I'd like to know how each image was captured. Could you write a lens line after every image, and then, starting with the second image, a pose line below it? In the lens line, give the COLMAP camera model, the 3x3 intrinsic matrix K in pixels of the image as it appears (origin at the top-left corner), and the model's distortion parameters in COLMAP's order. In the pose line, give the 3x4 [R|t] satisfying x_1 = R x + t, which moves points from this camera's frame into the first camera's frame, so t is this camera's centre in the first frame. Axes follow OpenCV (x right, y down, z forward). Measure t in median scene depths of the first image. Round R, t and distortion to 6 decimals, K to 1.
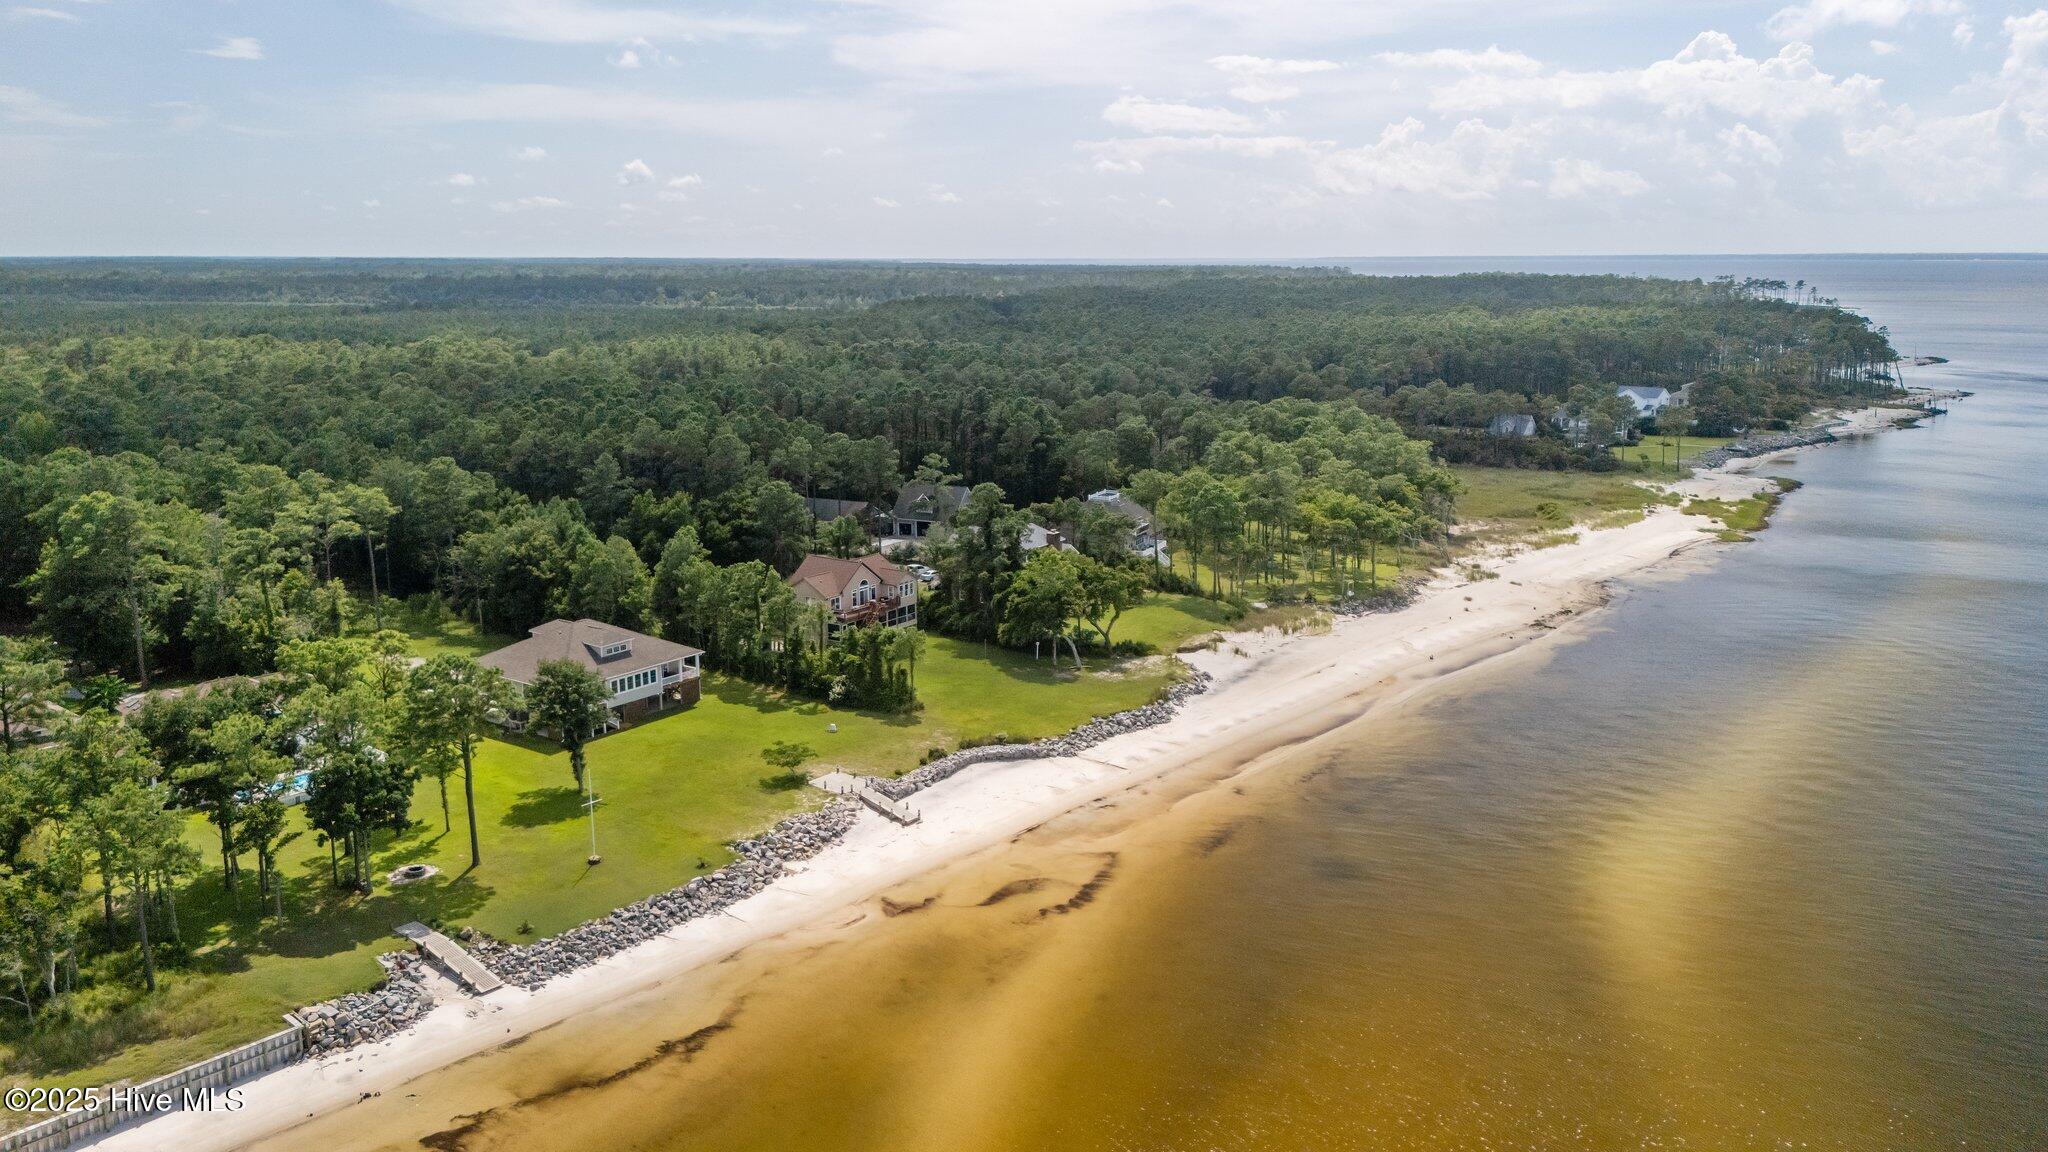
lens RADIAL K [[1568.0, 0, 1024.0], [0, 1568.0, 576.0], [0, 0, 1]] dist [0.055432, -0.008192]
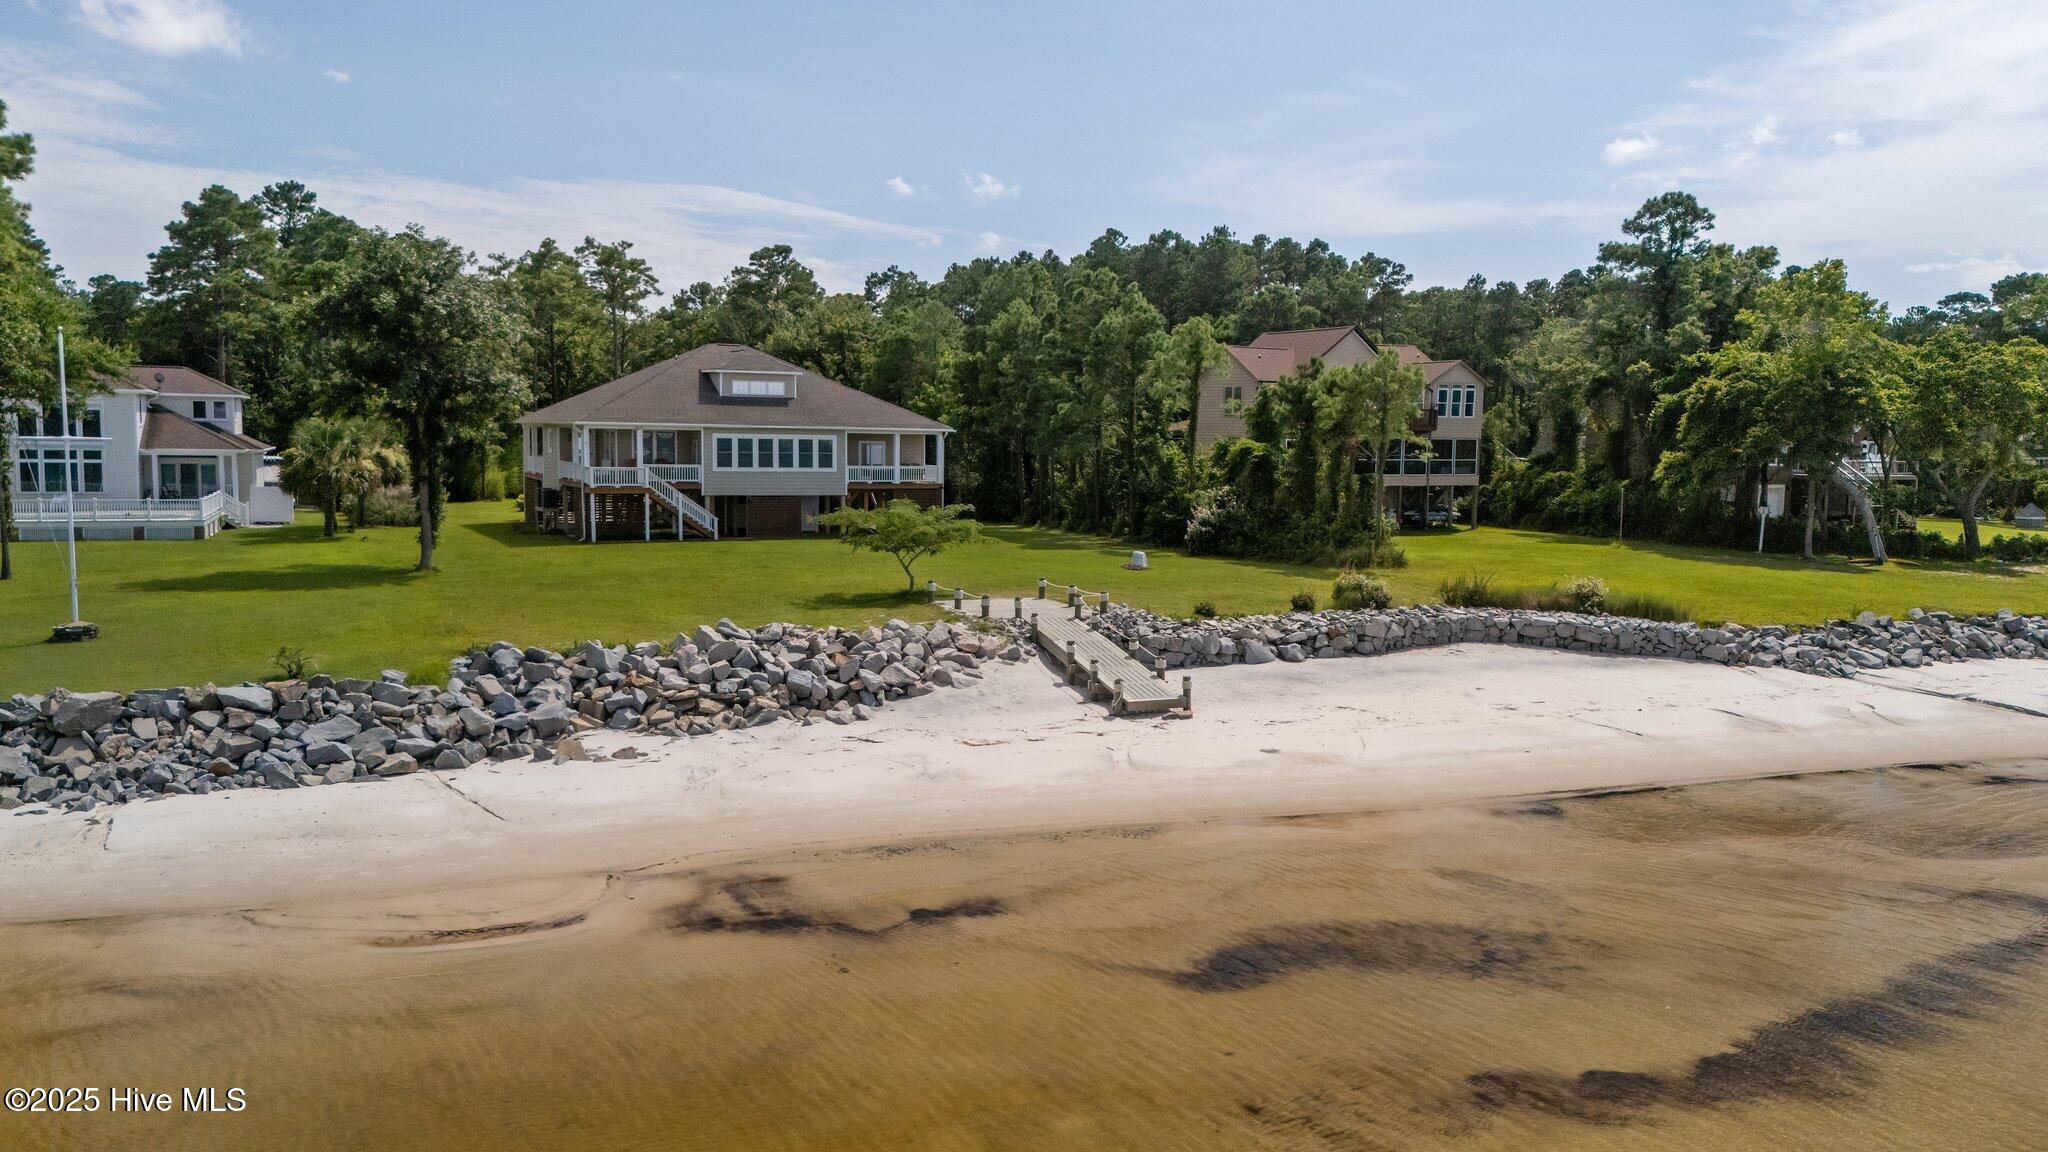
lens RADIAL K [[1568.0, 0, 1024.0], [0, 1568.0, 576.0], [0, 0, 1]] dist [0.055432, -0.008192]
pose [[0.889389, 0.064266, -0.452611, 0.031916], [-0.120128, 0.988130, -0.095749, 0.152913], [0.441086, 0.139530, 0.886552, 0.695293]]
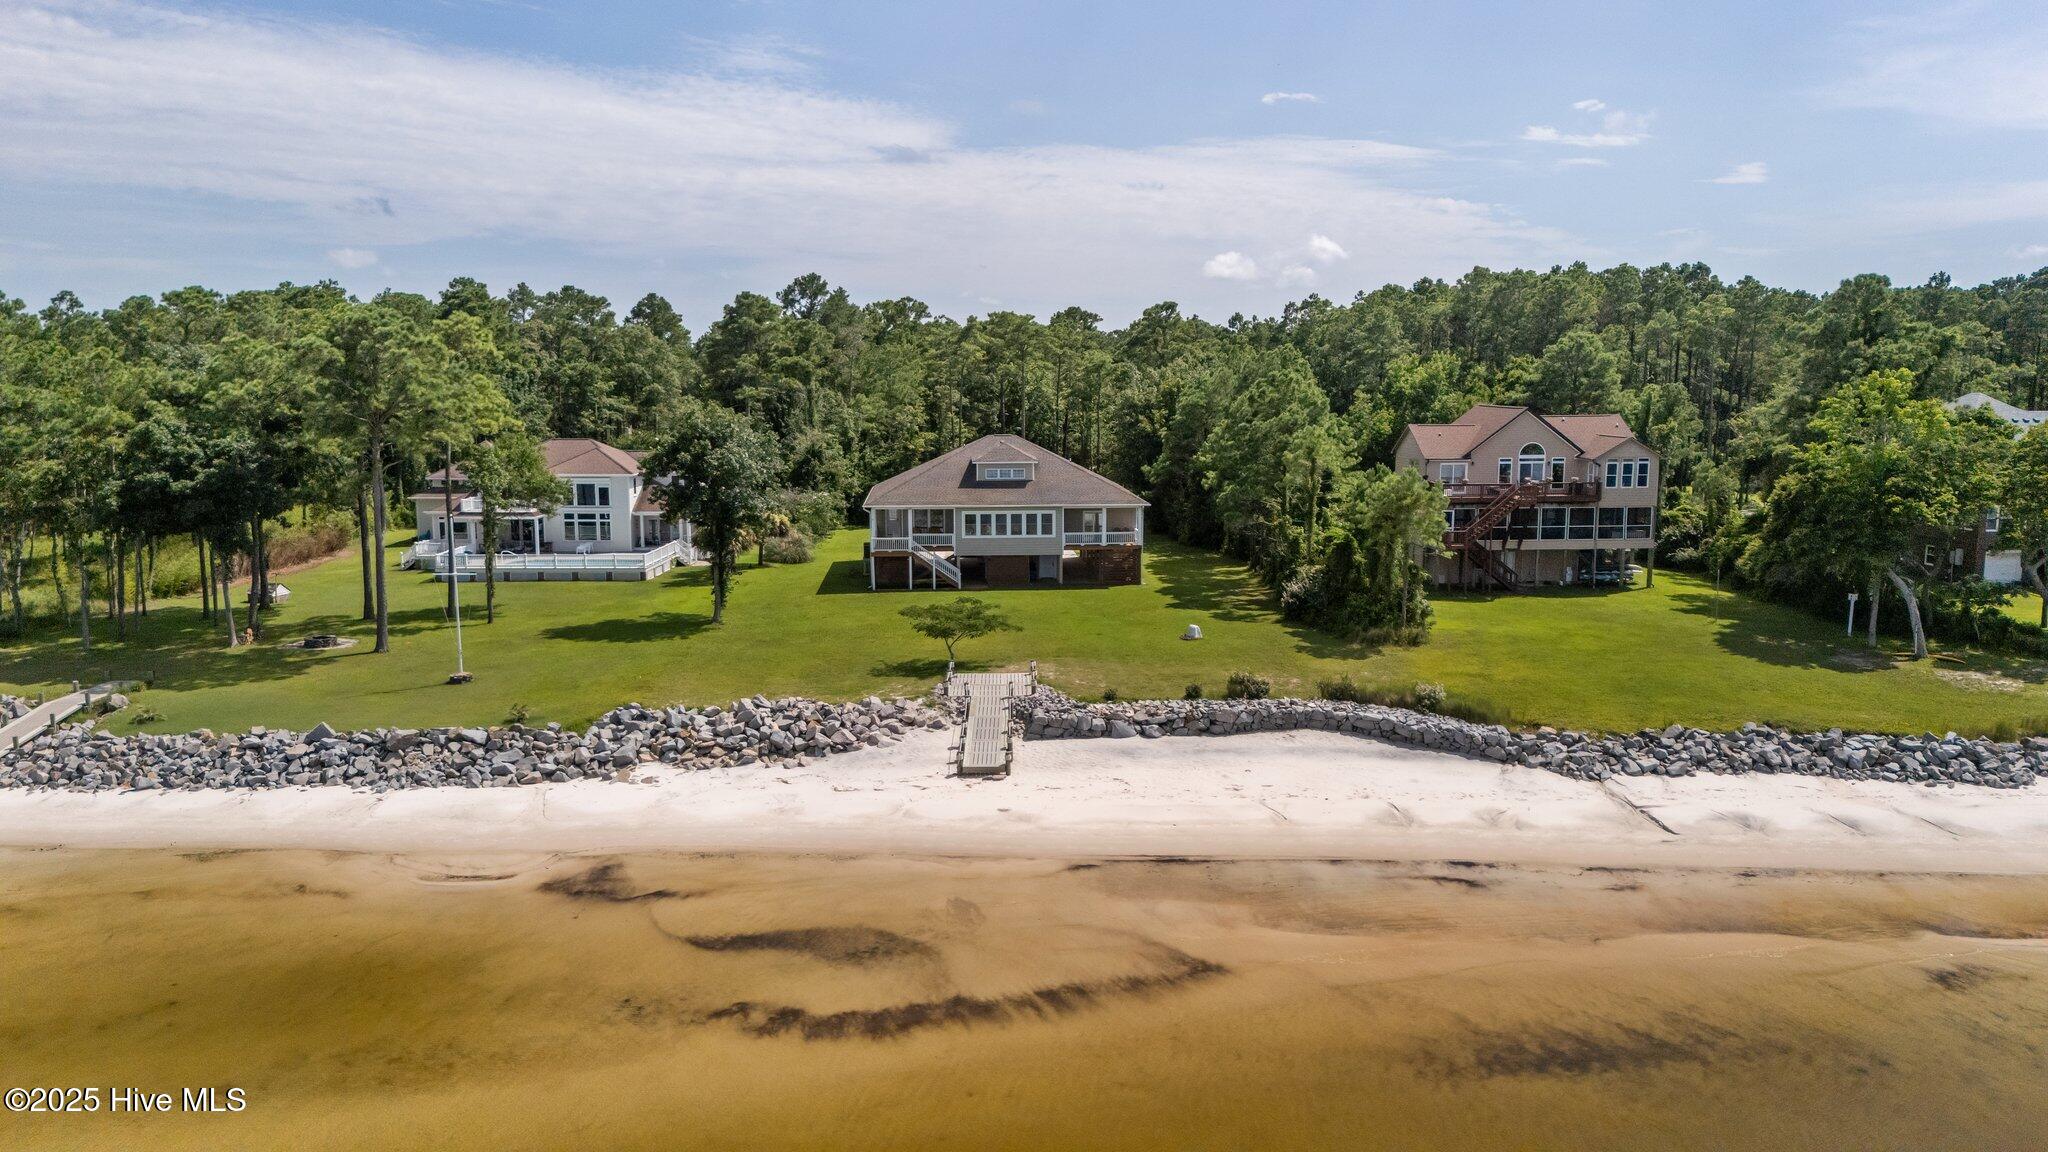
lens RADIAL K [[1517.0, 0, 1019.9], [0, 1517.0, 537.7], [0, 0, 1]] dist [0.104985, -0.119293]
pose [[0.633638, 0.092787, -0.768045, 0.241793], [-0.167997, 0.985594, -0.019529, 0.092439], [0.755169, 0.141404, 0.640098, 0.684410]]
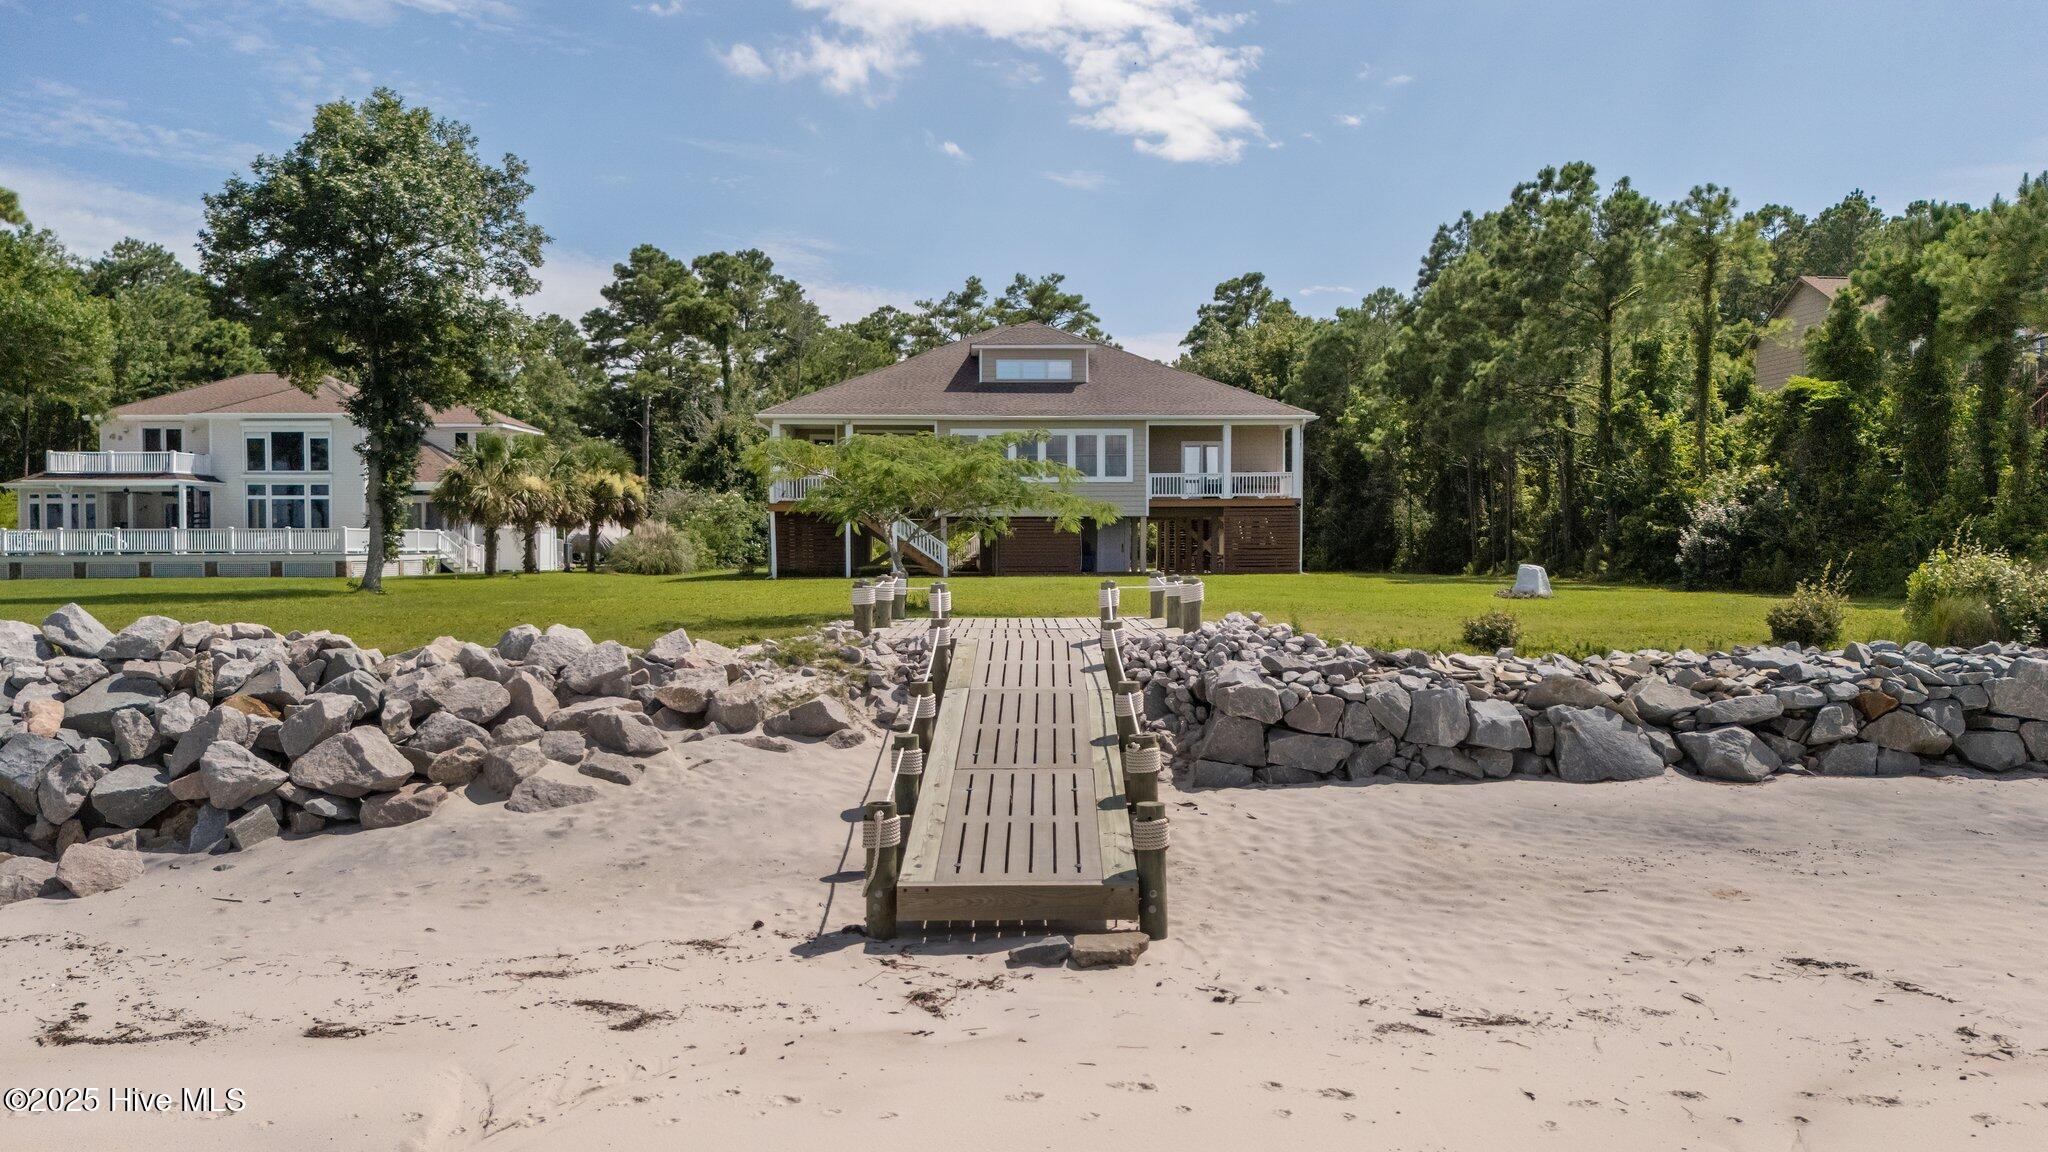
lens RADIAL K [[1511.6, 0, 1024.0], [0, 1511.6, 576.0], [0, 0, 1]] dist [0.093799, -0.110701]
pose [[0.634322, 0.021464, -0.772771, -0.011821], [-0.167699, 0.979632, -0.110445, 0.139235], [0.754661, 0.199651, 0.625002, 0.895370]]
